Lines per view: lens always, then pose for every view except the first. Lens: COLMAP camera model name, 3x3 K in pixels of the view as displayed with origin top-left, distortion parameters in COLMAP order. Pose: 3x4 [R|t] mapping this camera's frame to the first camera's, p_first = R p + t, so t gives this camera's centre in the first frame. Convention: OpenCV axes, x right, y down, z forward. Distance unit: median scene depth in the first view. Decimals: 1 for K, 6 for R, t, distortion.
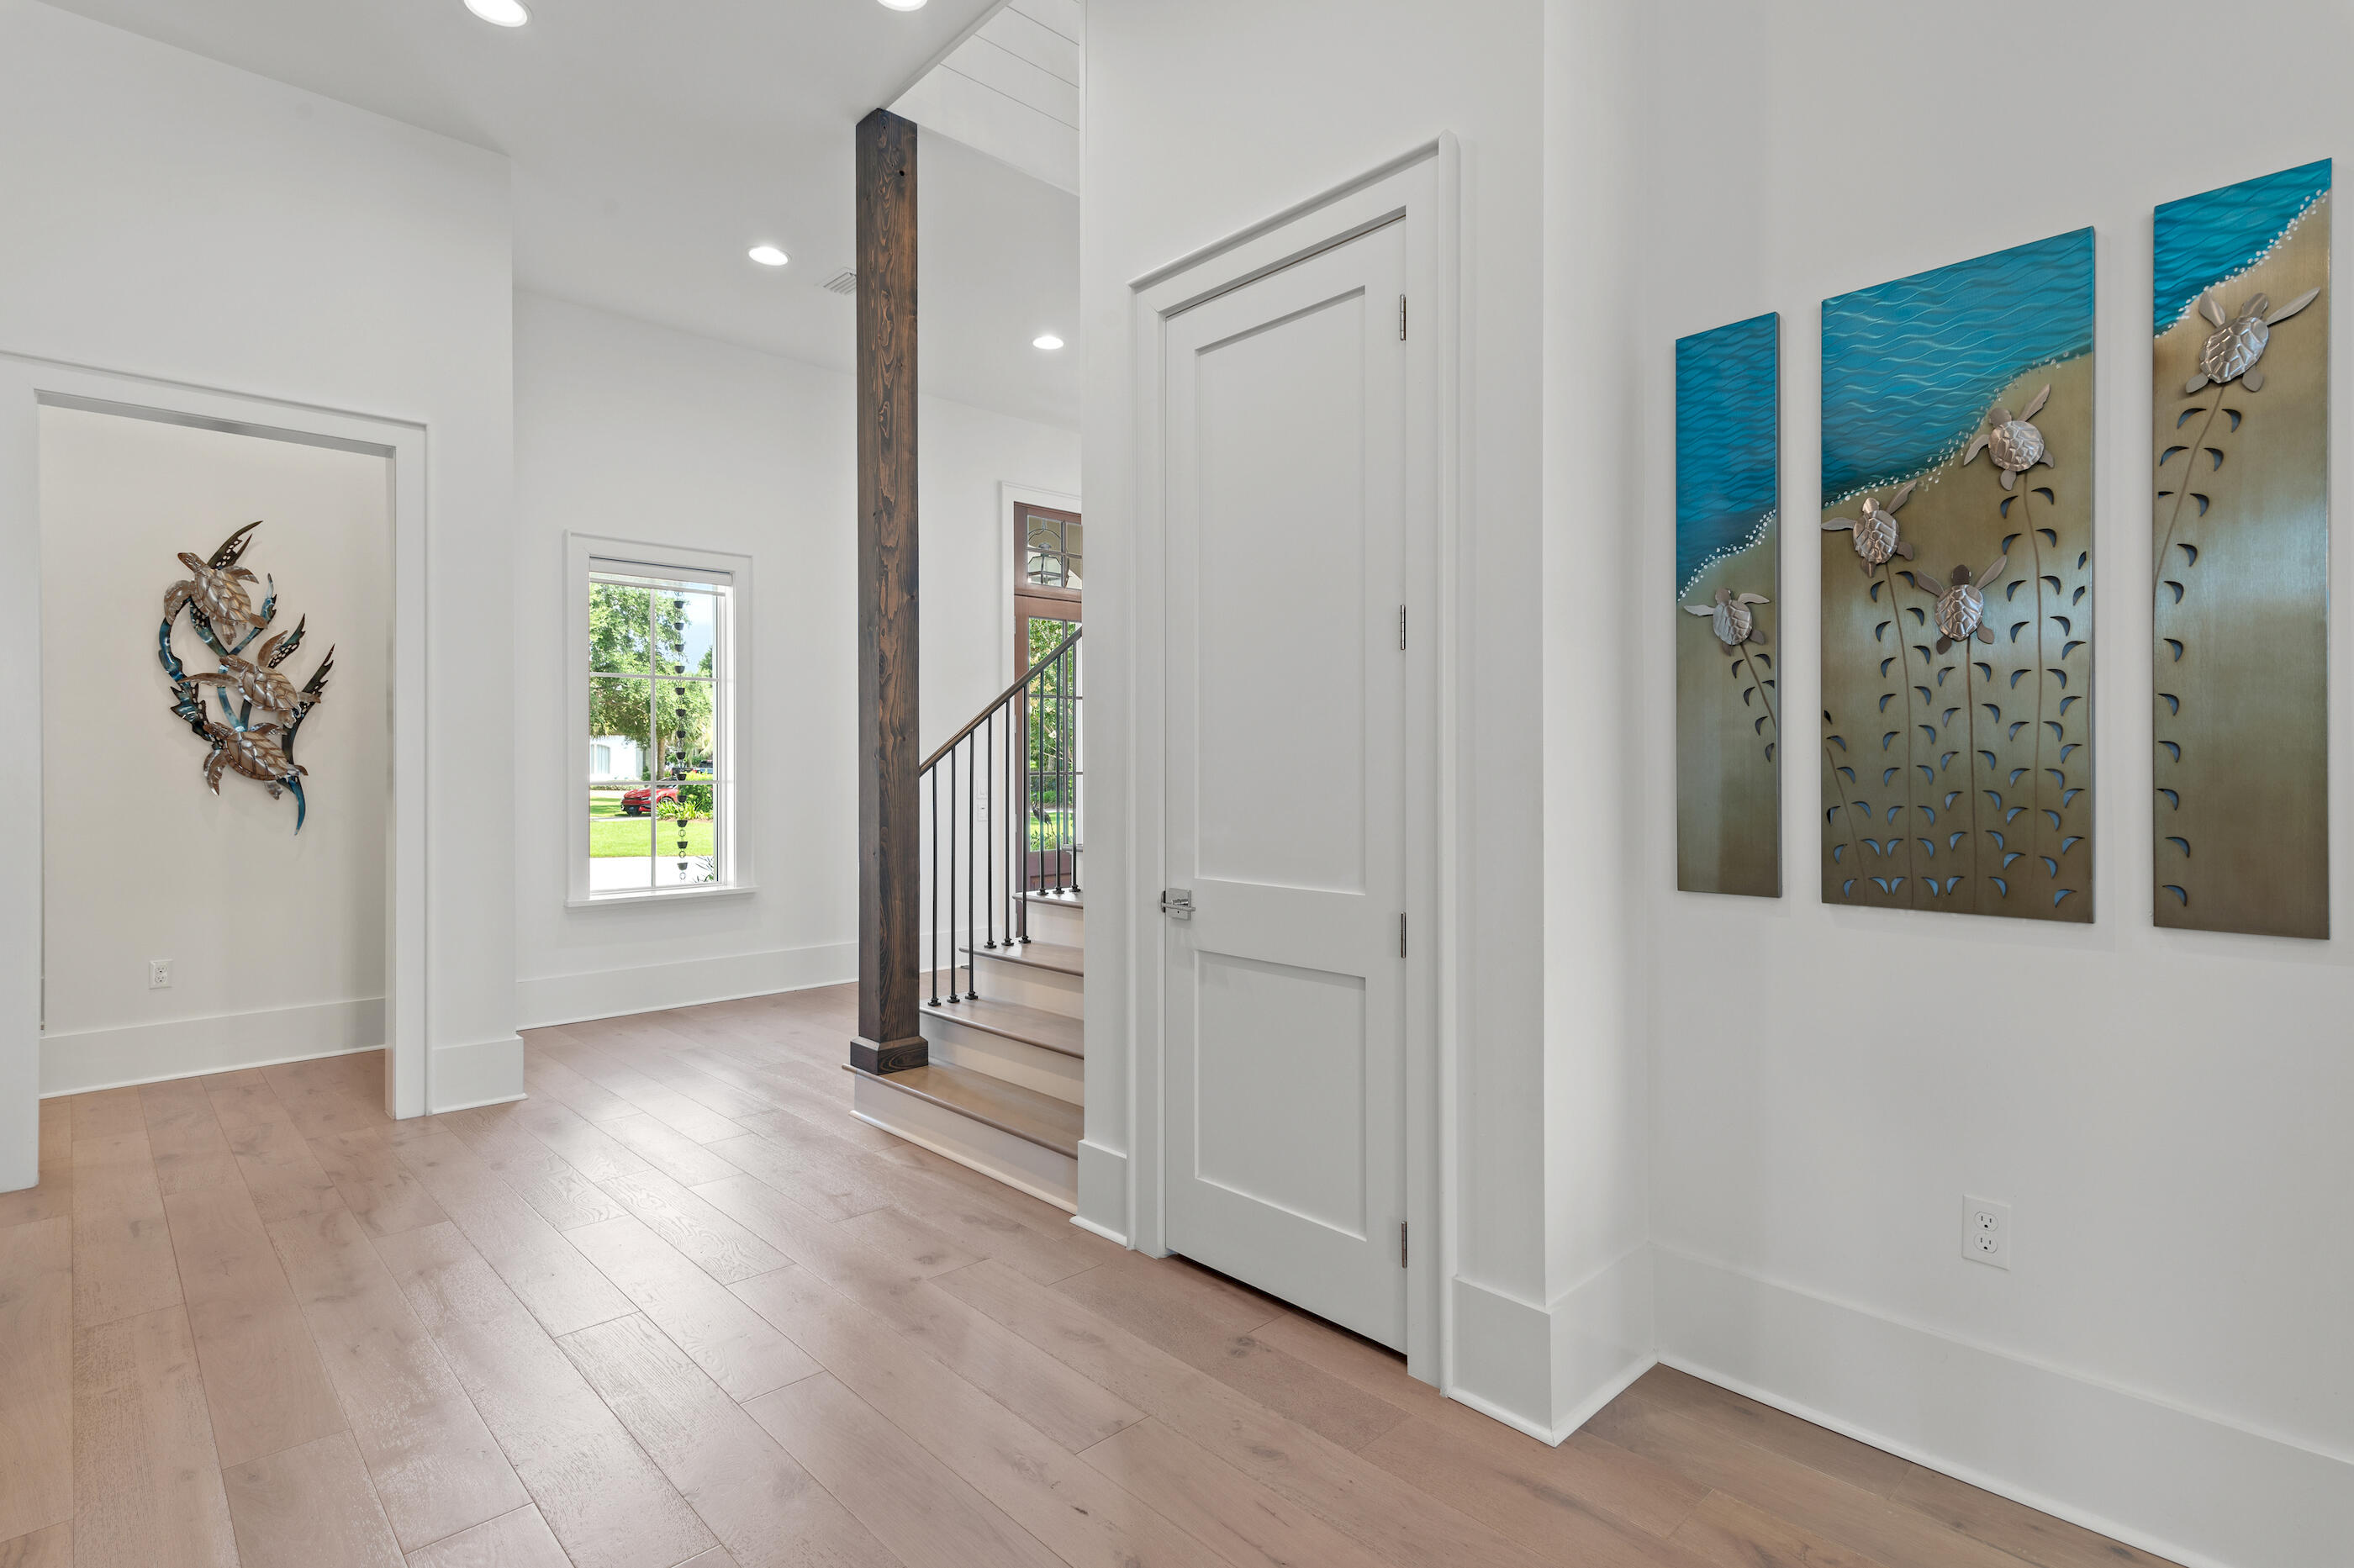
lens RADIAL K [[1162.1, 0, 1183.1], [0, 1162.1, 774.6], [0, 0, 1]] dist [0.000948, 0.000201]
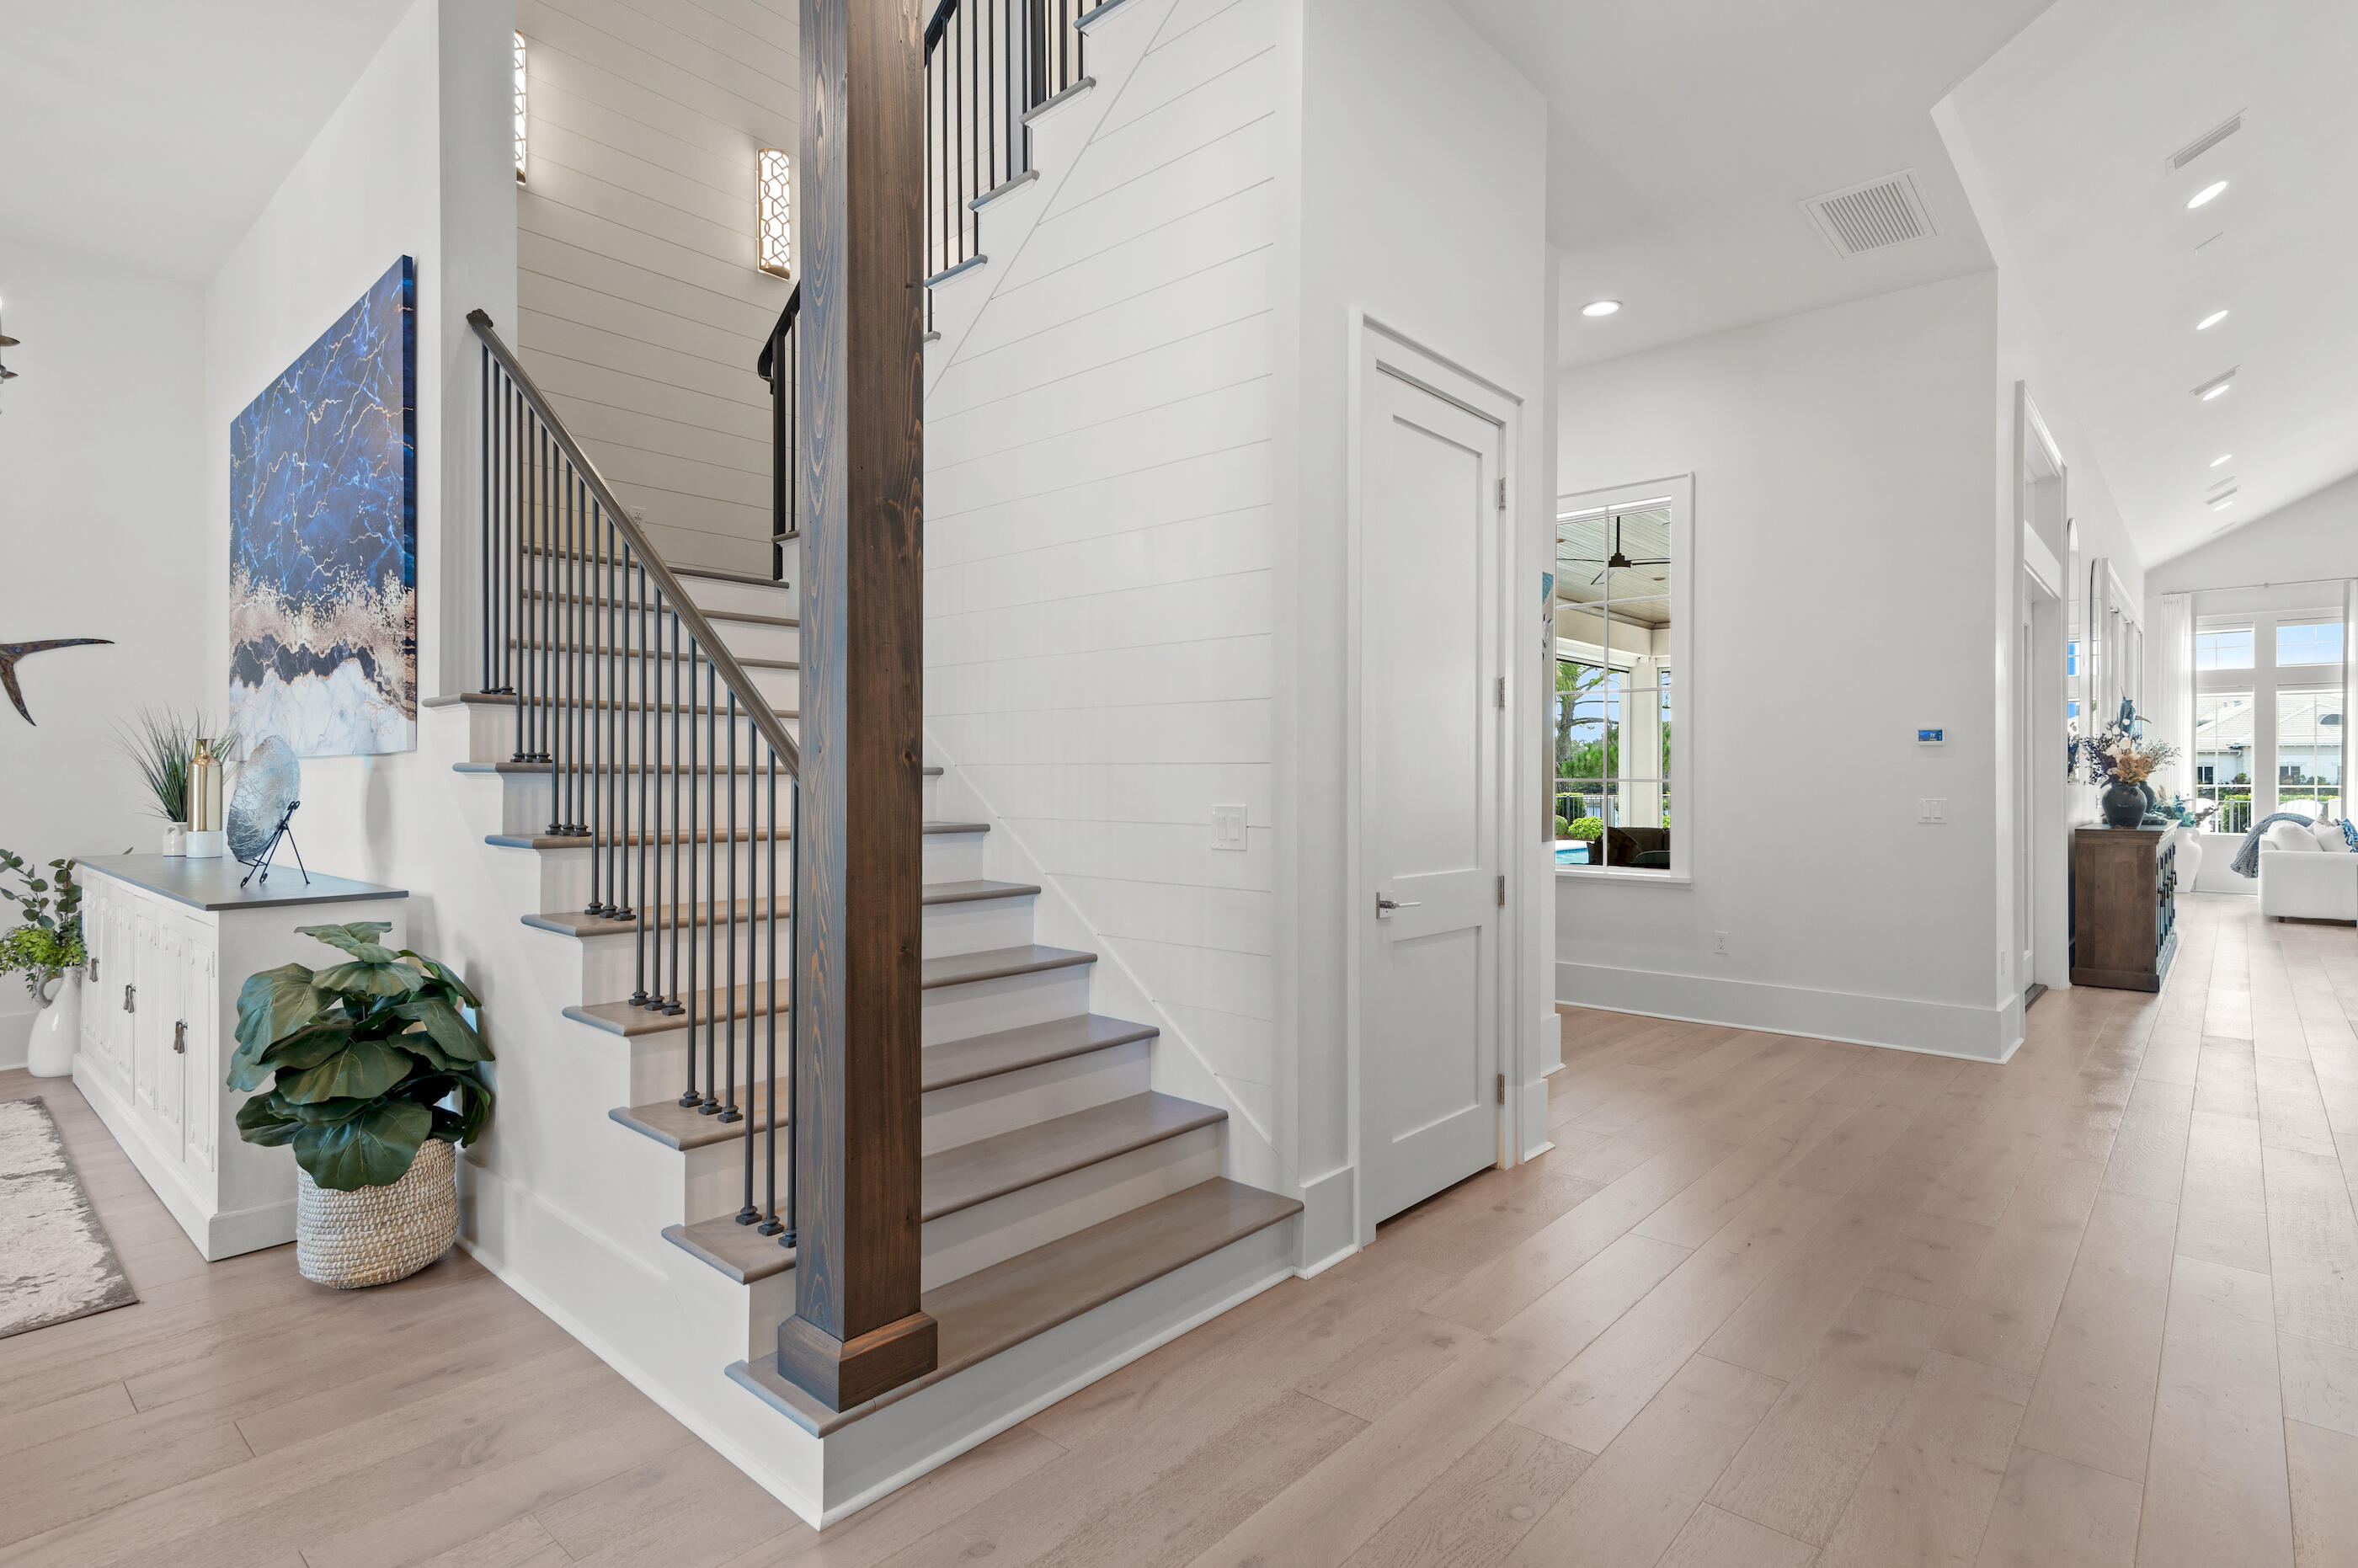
lens RADIAL K [[1164.0, 0, 1185.1], [0, 1164.0, 774.6], [0, 0, 1]] dist [0.000948, 0.000201]
pose [[-0.085390, 0.002658, 0.996344, -1.052205], [-0.002000, 0.999994, -0.002839, -0.008903], [-0.996346, -0.002235, -0.085384, 1.235400]]
